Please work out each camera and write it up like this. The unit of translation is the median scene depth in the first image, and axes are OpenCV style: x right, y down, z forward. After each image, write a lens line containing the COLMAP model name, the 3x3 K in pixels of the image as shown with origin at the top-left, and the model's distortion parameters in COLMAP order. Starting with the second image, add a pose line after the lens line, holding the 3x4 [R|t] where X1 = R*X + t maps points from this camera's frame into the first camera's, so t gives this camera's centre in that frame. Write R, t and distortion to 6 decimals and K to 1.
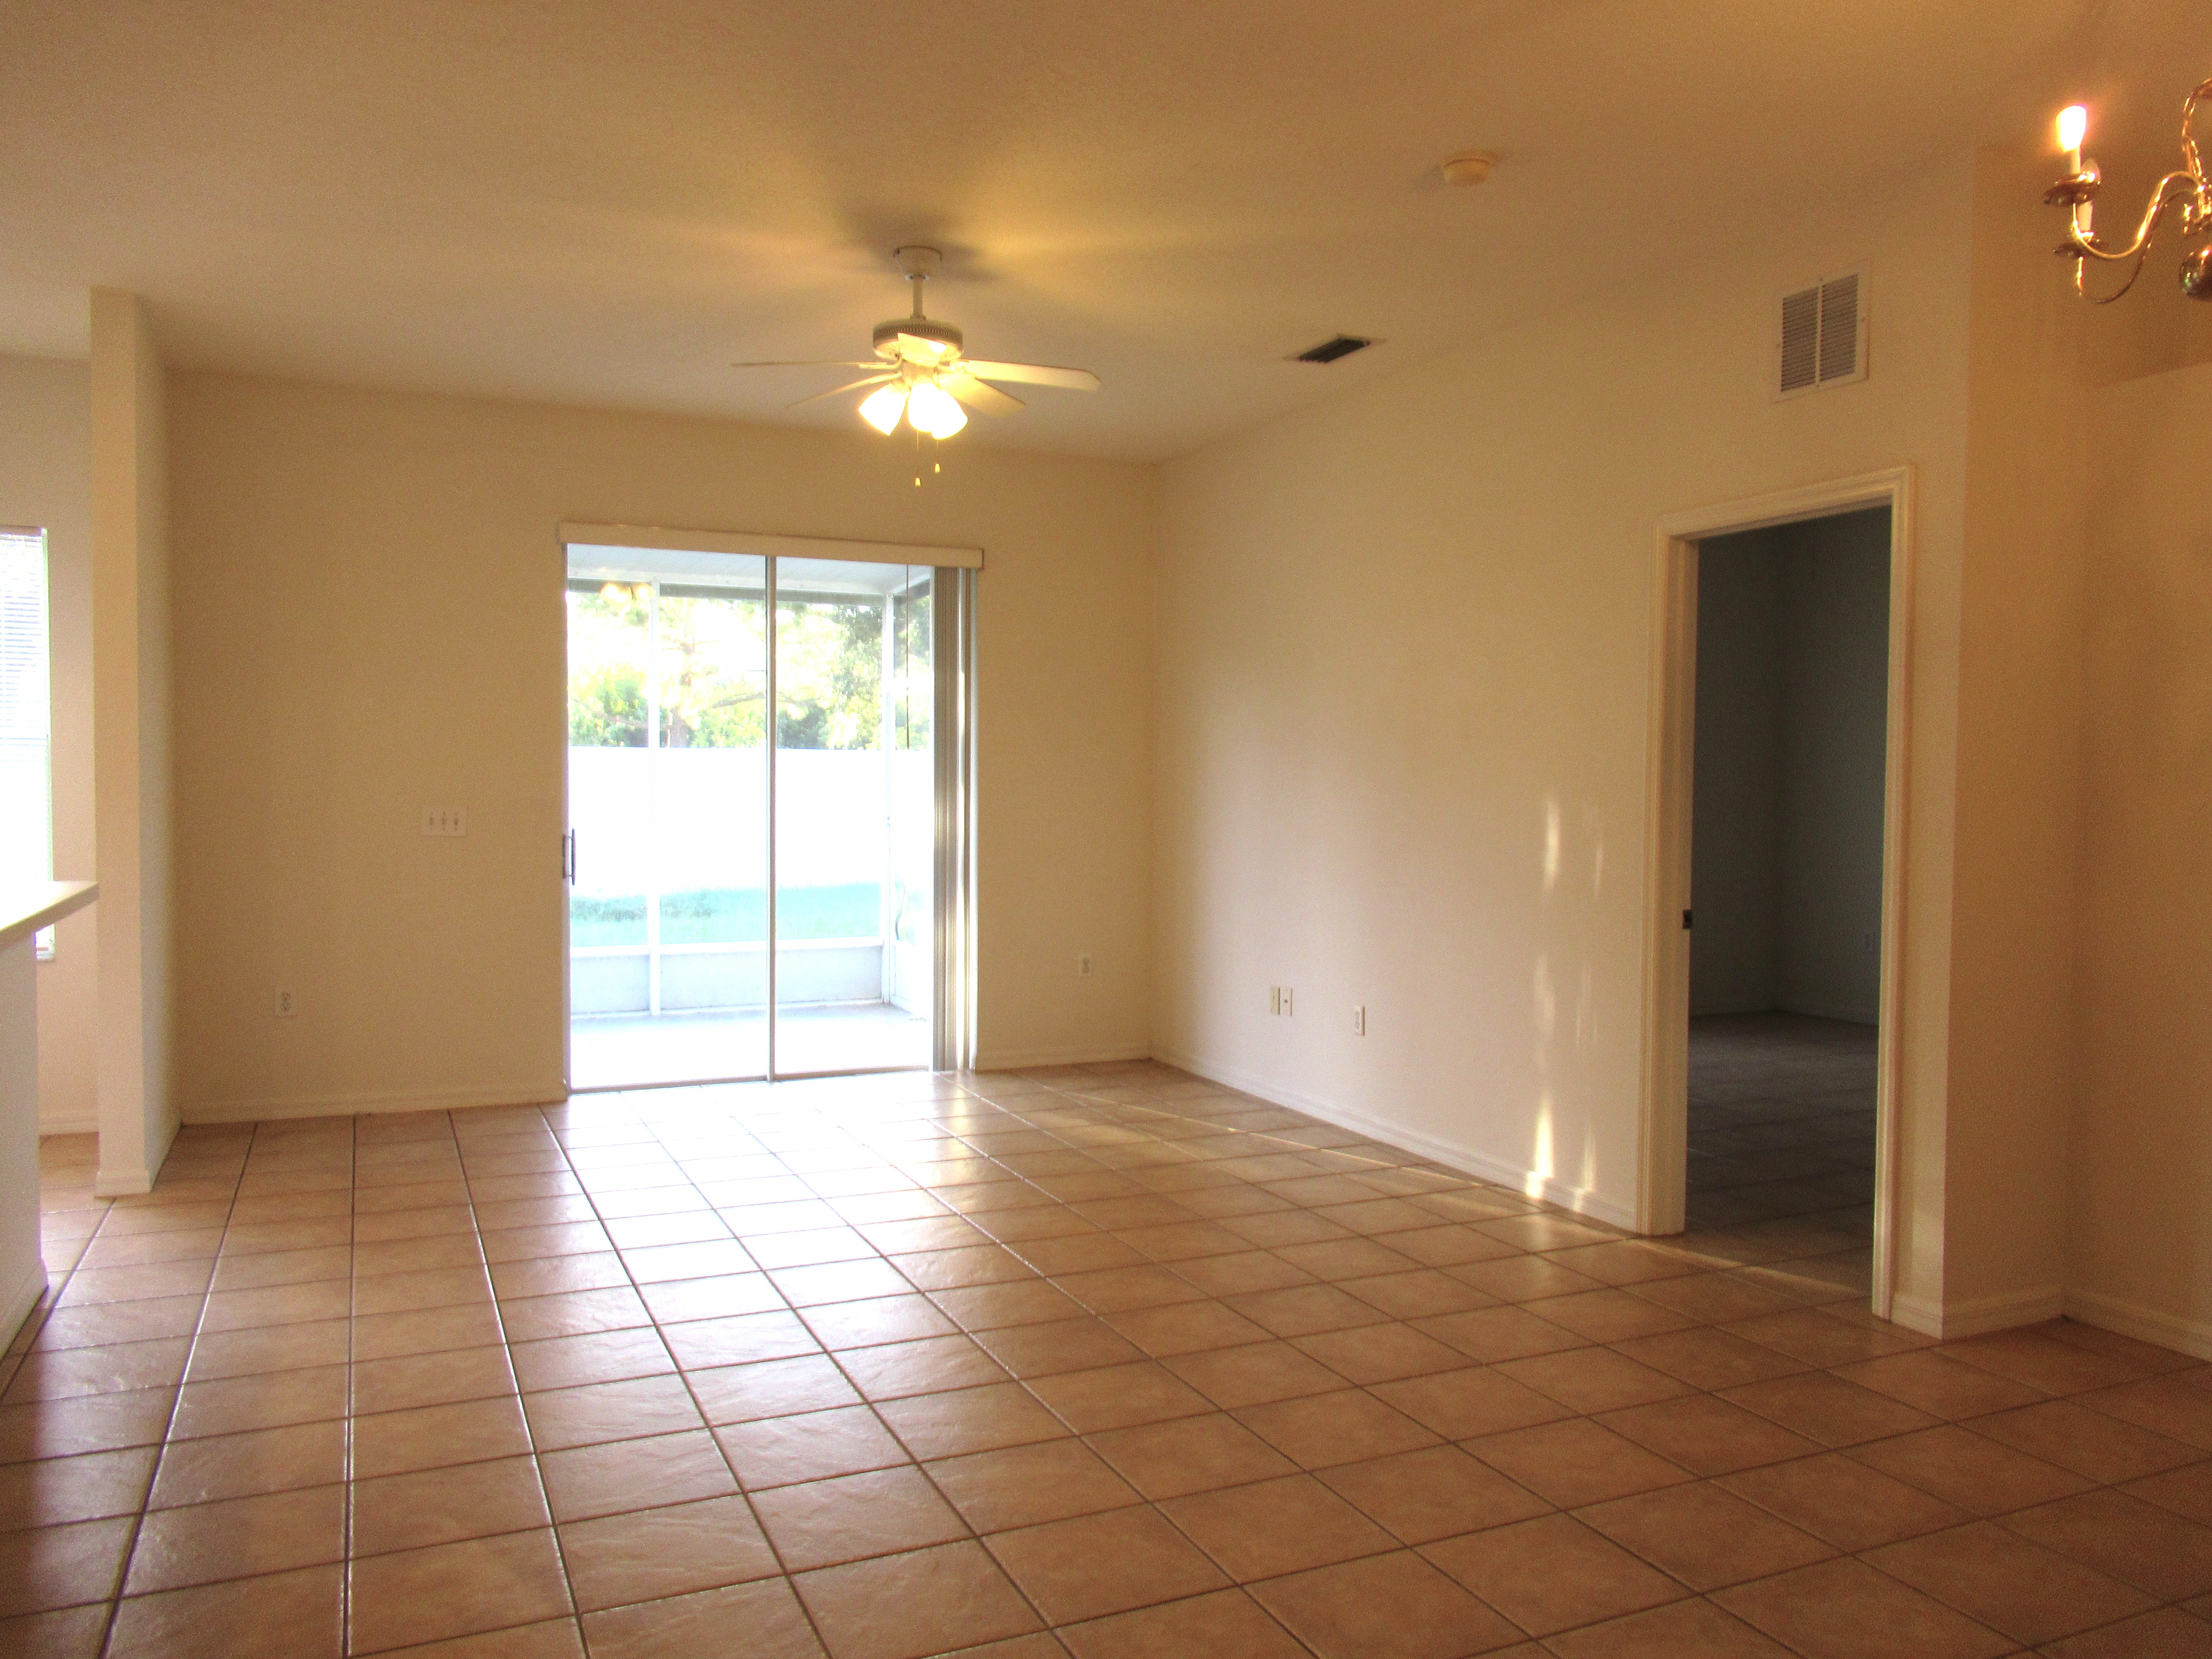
lens RADIAL K [[1653.1, 0, 1103.5], [0, 1653.1, 829.6], [0, 0, 1]] dist [-0.012682, -0.001457]
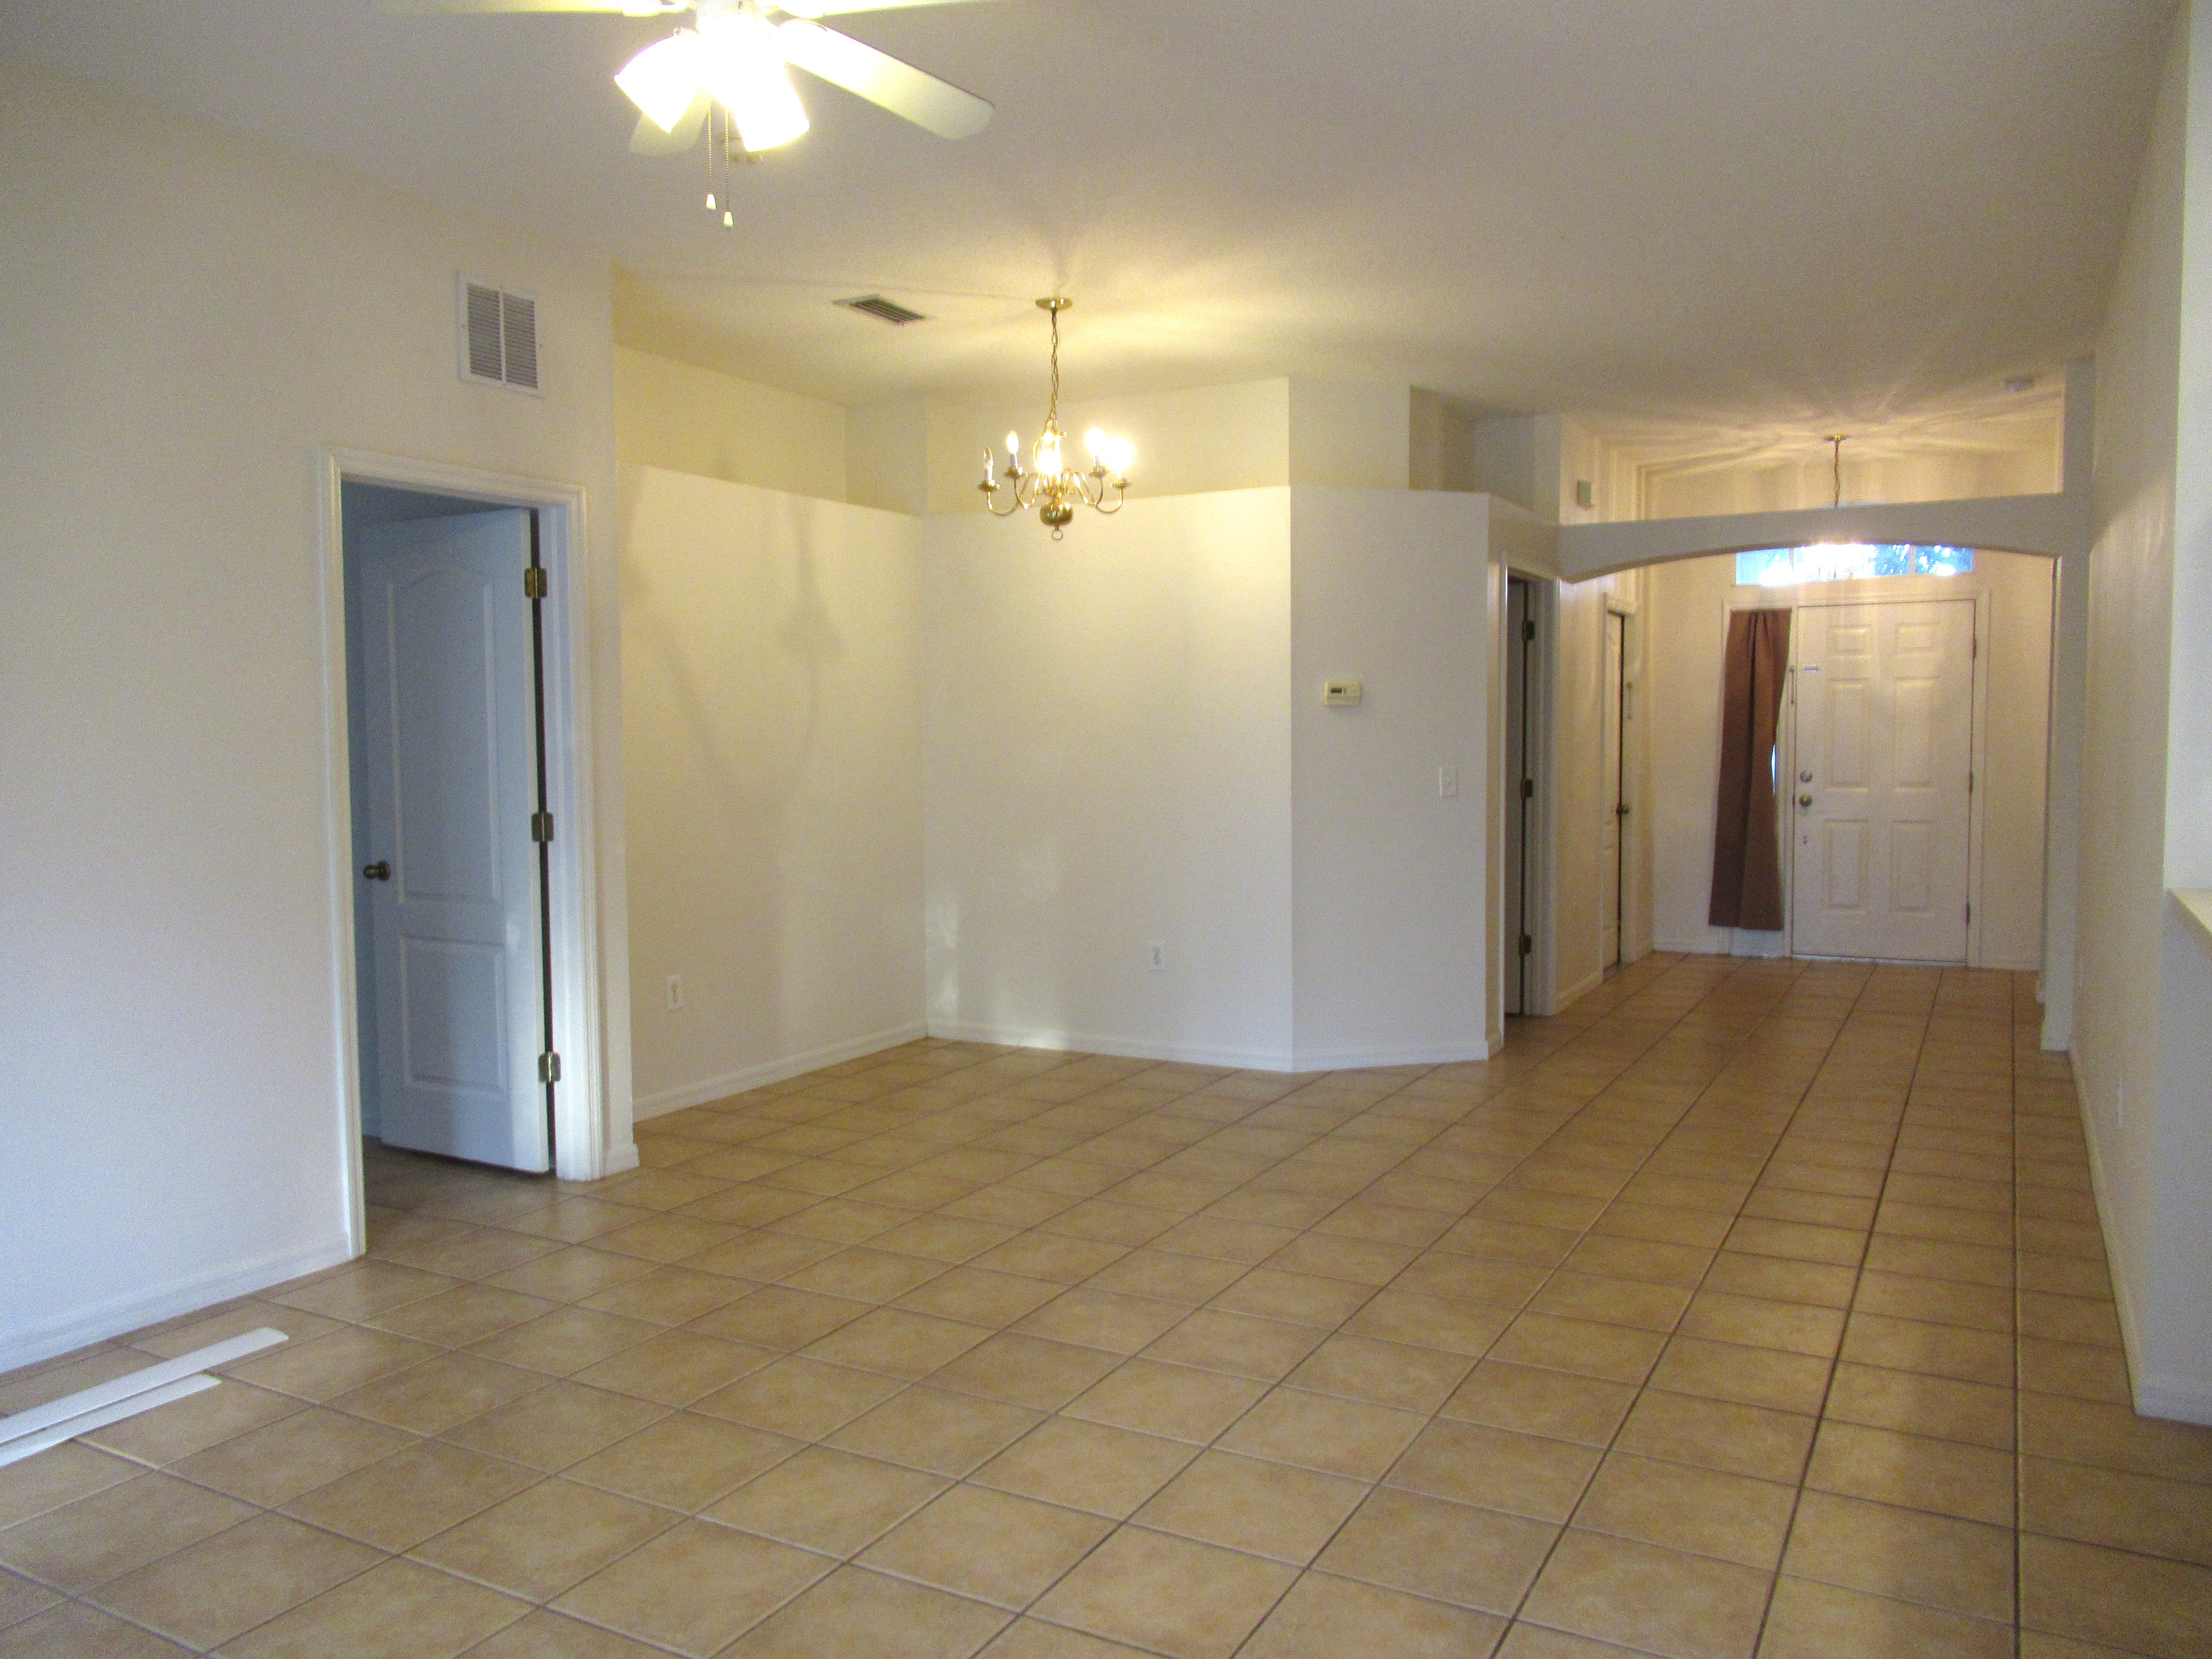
lens RADIAL K [[1653.1, 0, 1105.3], [0, 1653.1, 830.4], [0, 0, 1]] dist [-0.012682, -0.001457]
pose [[-0.597037, -0.050352, 0.800632, -0.745747], [0.035079, 0.995435, 0.088762, -0.059554], [-0.801447, 0.081079, -0.592545, 1.438498]]
